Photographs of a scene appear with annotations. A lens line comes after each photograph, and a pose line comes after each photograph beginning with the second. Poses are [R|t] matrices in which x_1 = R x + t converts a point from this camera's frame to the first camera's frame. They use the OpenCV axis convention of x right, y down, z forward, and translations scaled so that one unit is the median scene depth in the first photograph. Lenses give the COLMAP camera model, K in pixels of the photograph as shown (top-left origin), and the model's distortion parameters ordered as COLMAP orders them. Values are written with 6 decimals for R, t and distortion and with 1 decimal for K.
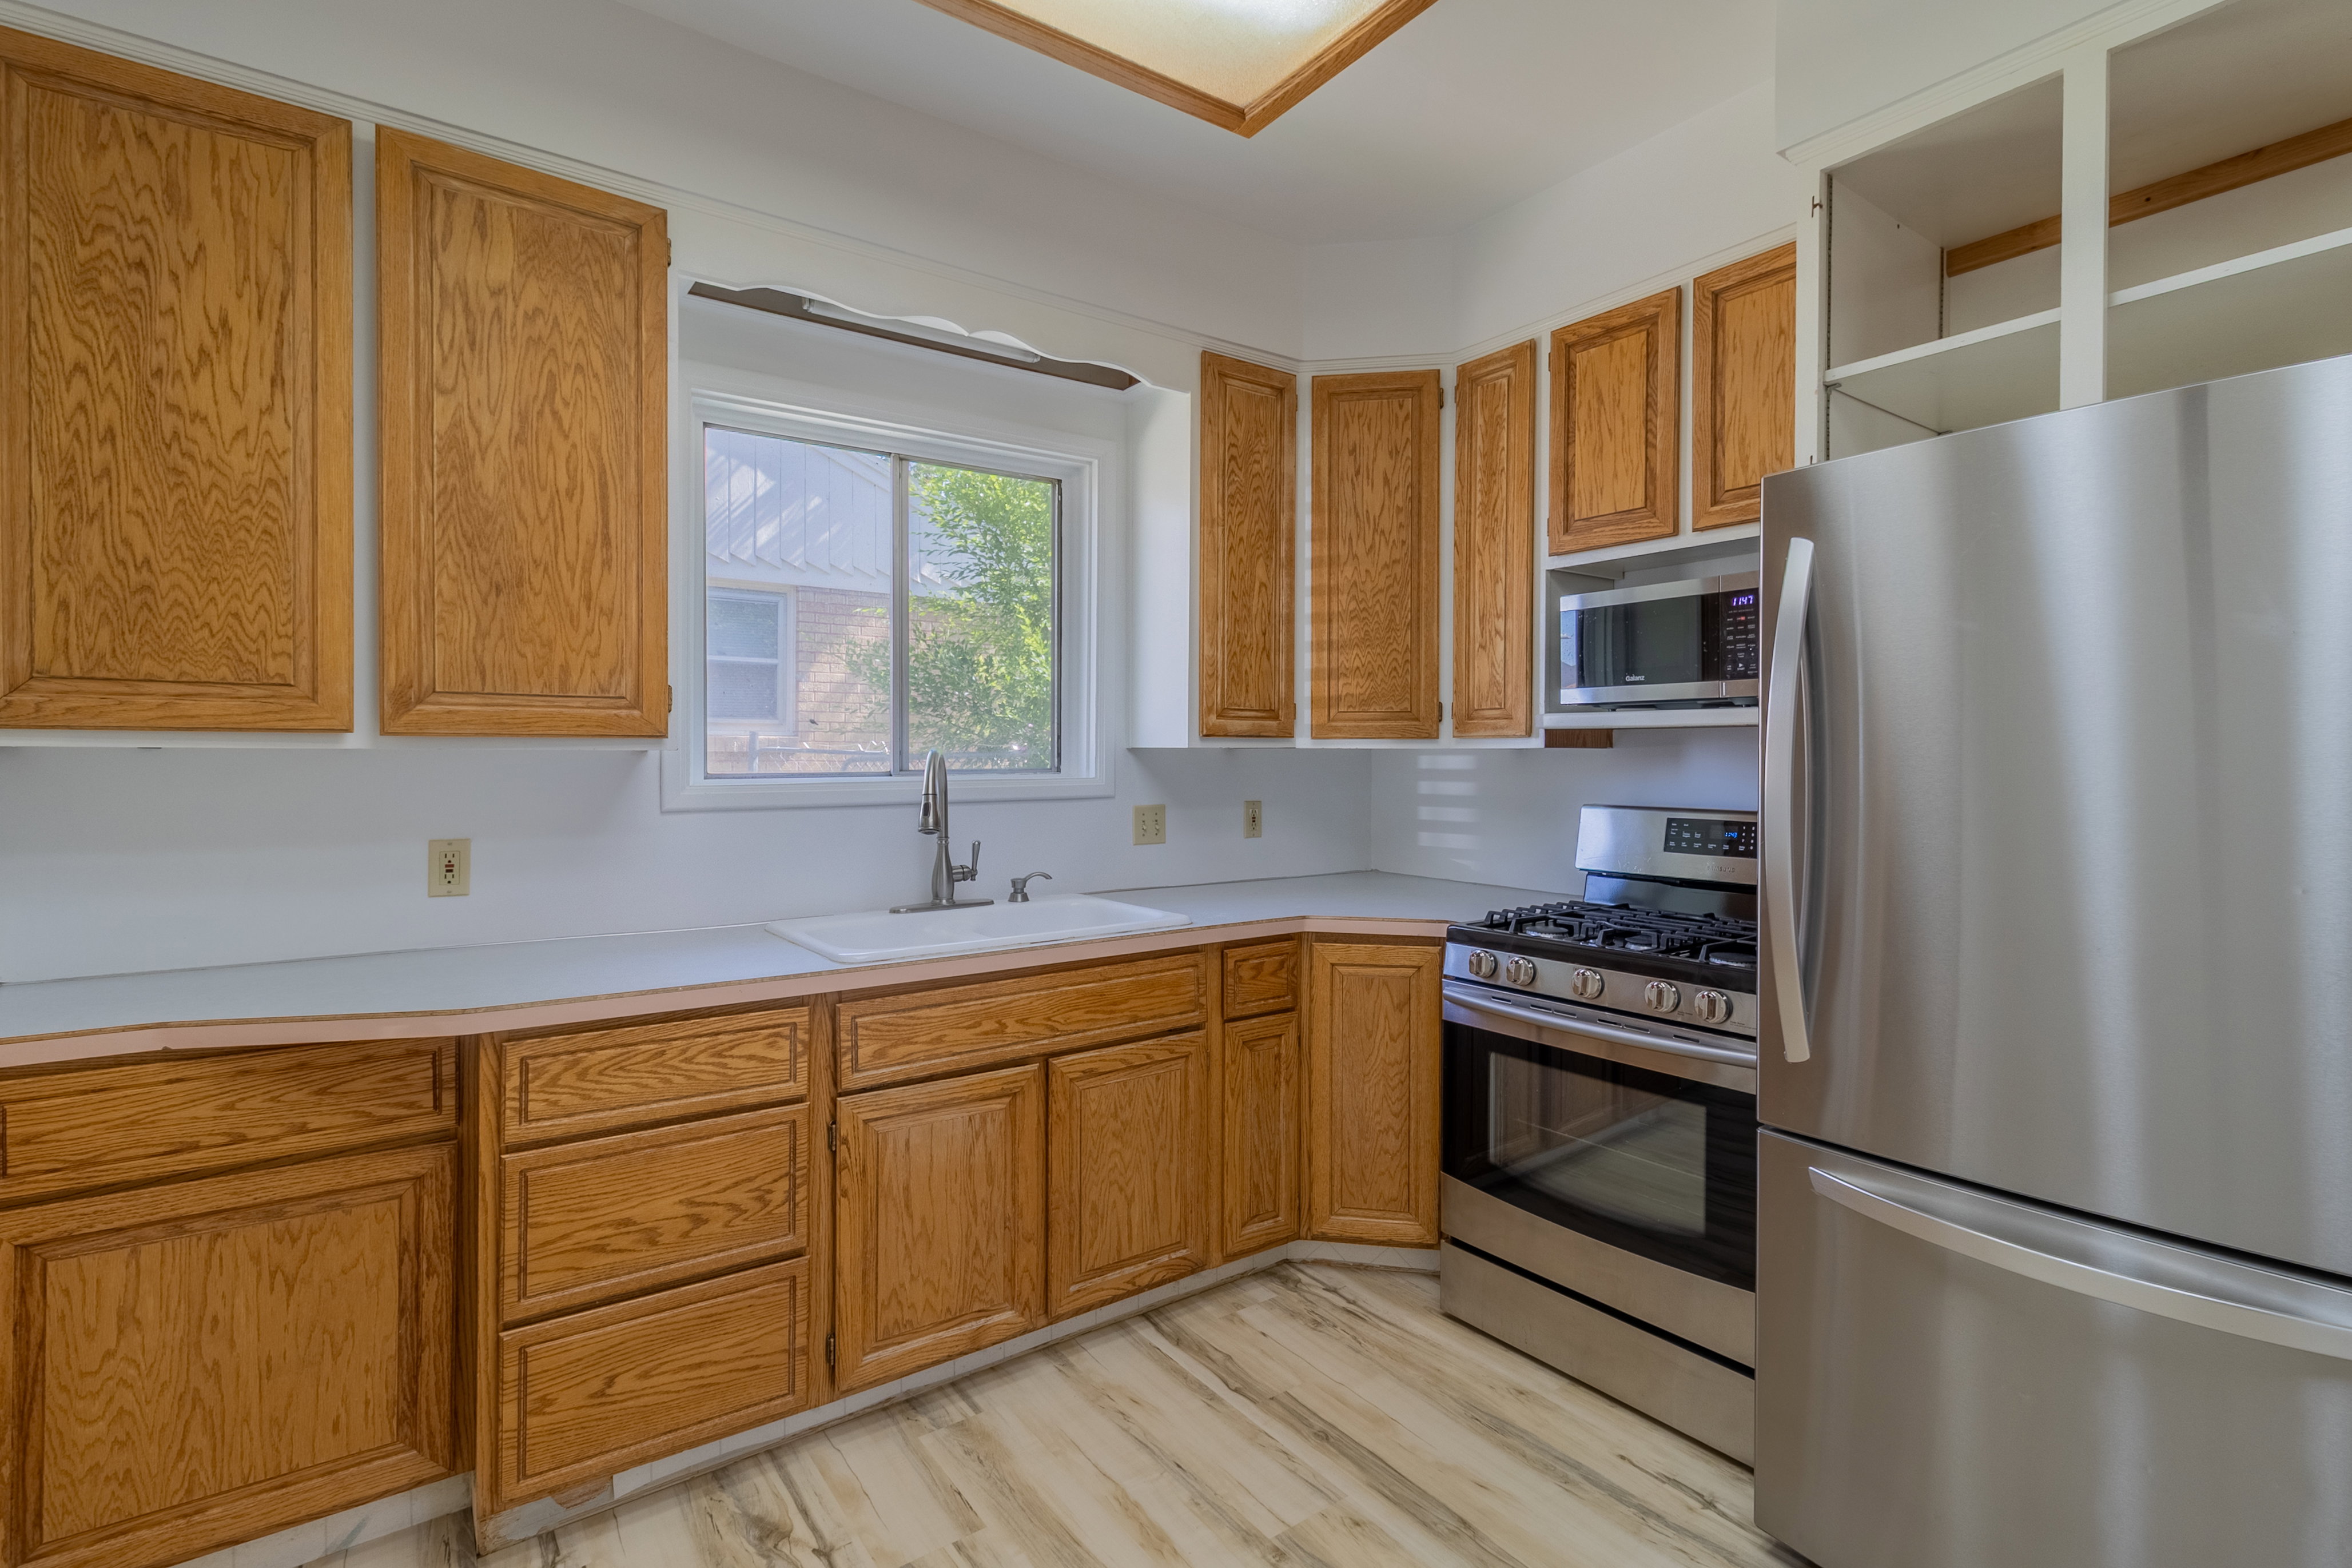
lens RADIAL K [[1093.9, 0, 1189.7], [0, 1093.9, 772.3], [0, 0, 1]] dist [0.010683, -0.001132]
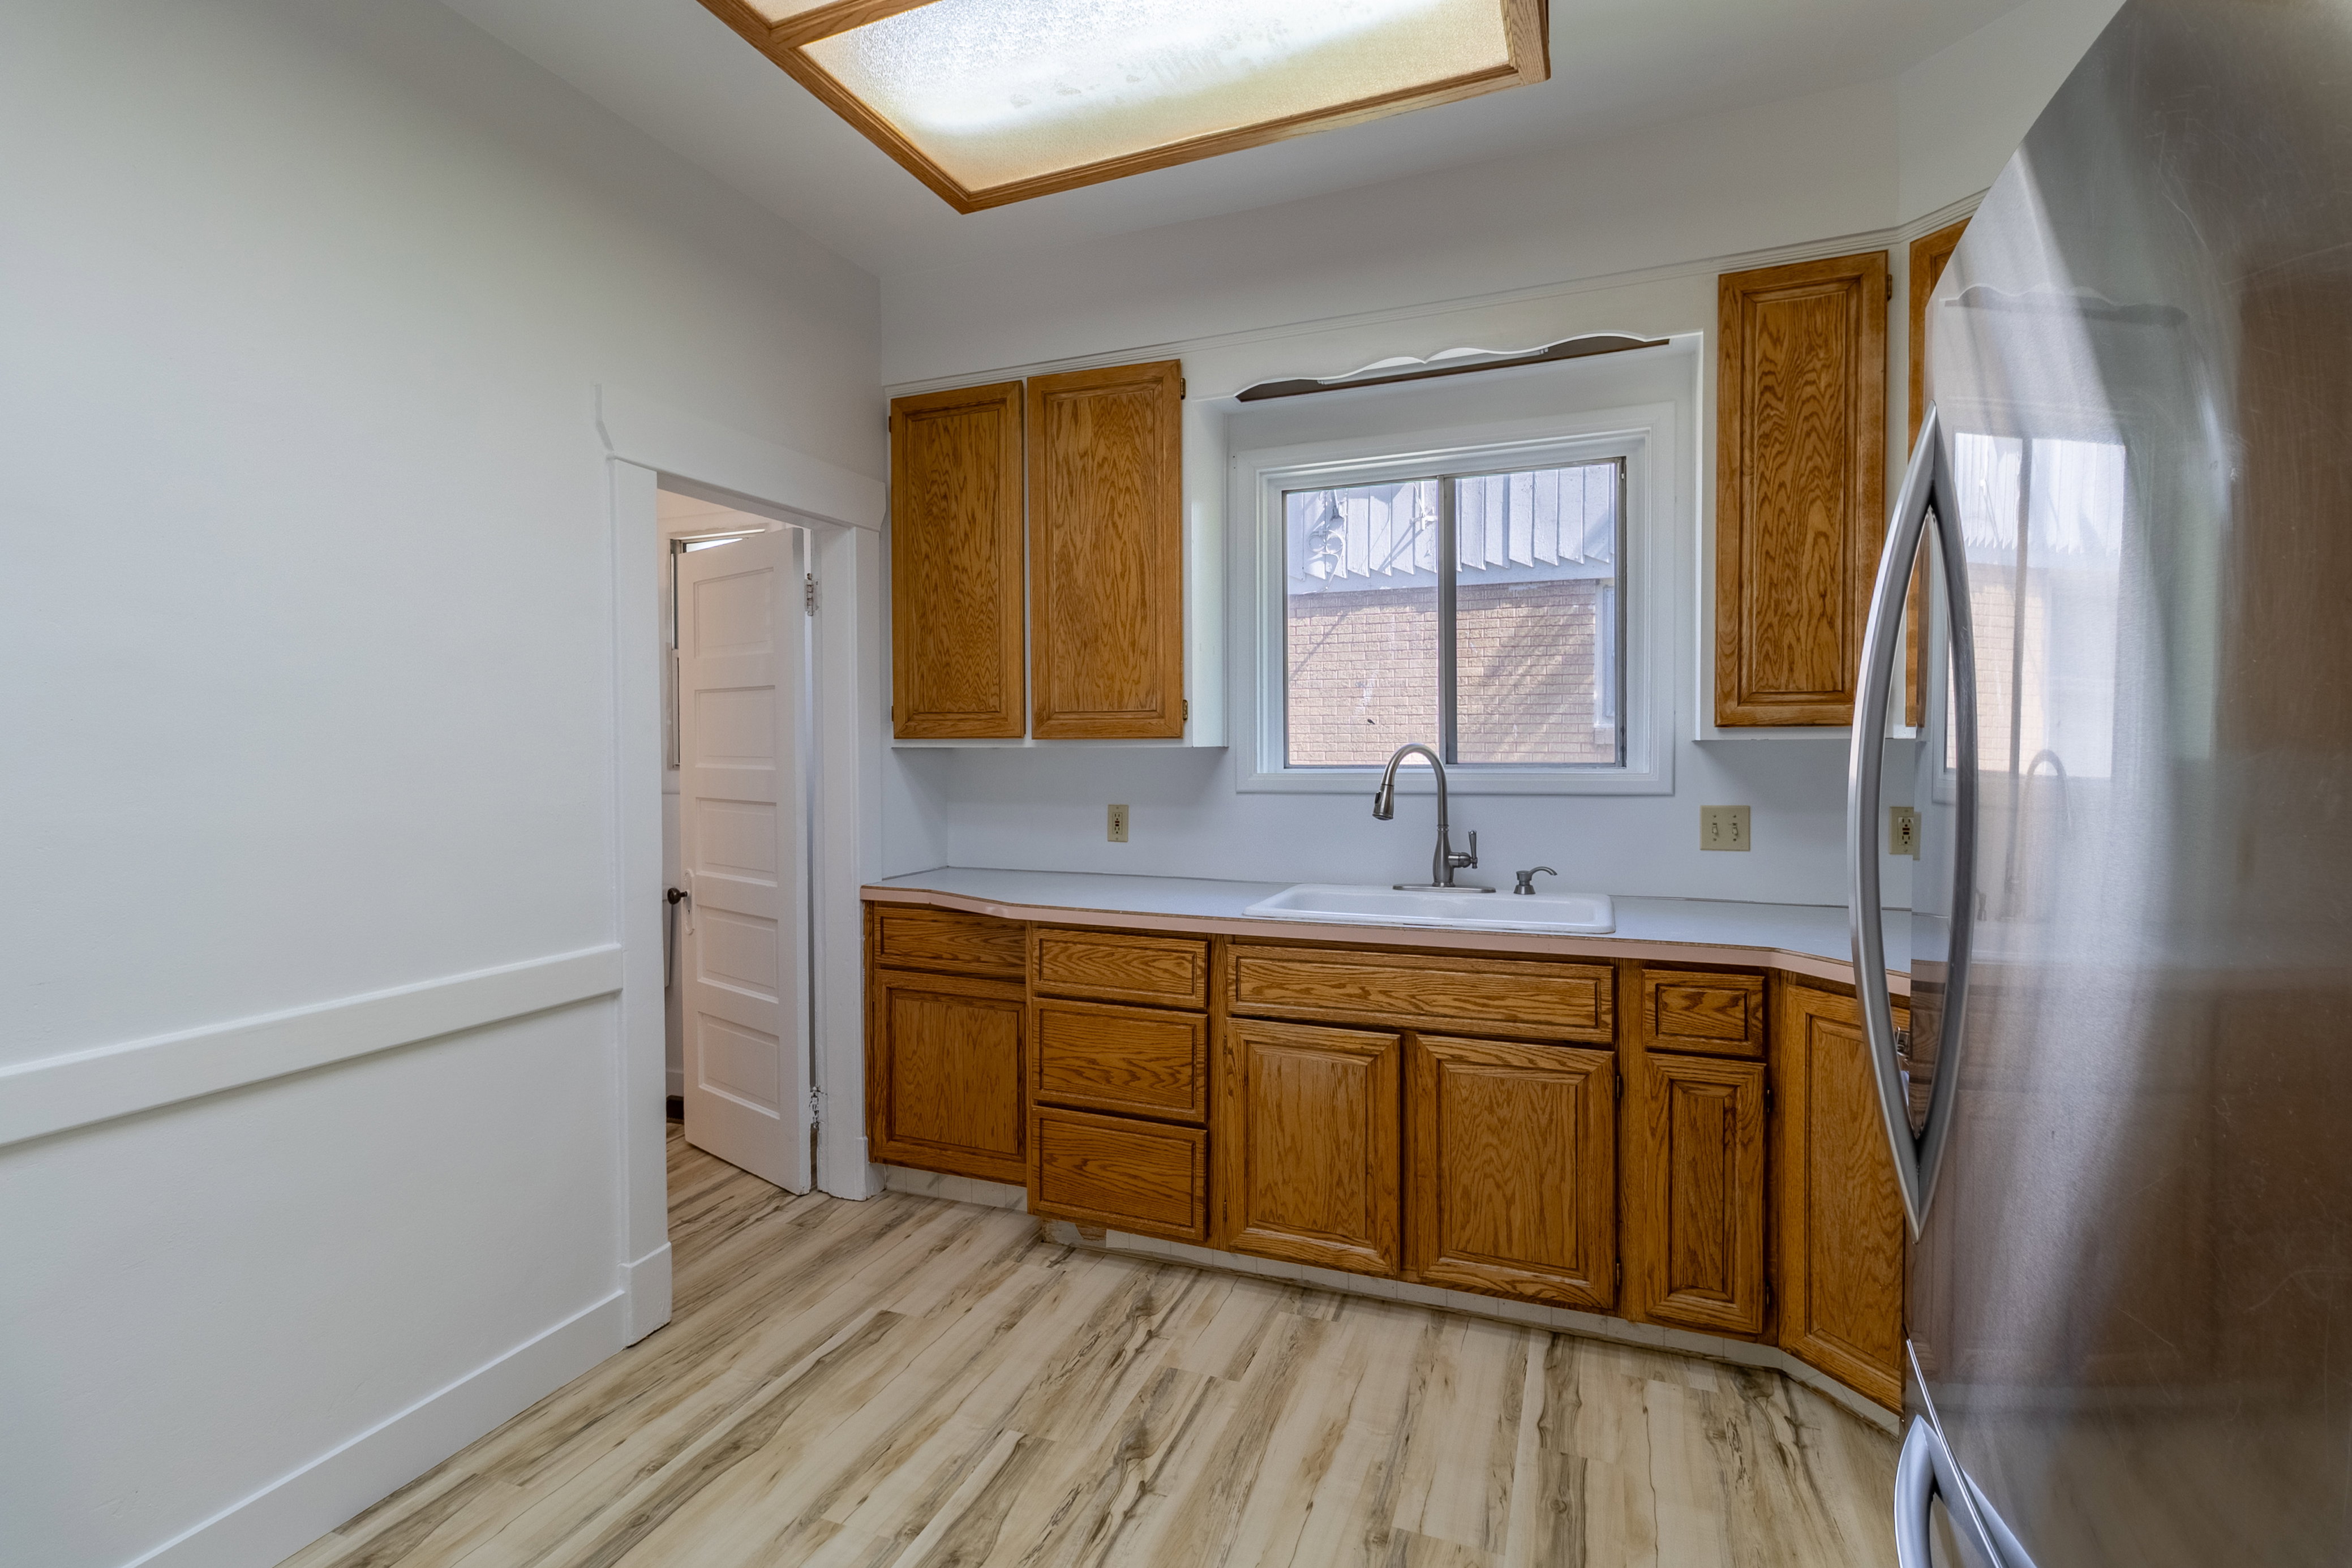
lens RADIAL K [[1093.8, 0, 1193.8], [0, 1093.8, 773.4], [0, 0, 1]] dist [0.010683, -0.001132]
pose [[0.544833, 0.017472, -0.838363, 0.718302], [-0.008060, 0.999846, 0.015599, -0.008819], [0.838506, -0.001742, 0.544890, 0.263164]]
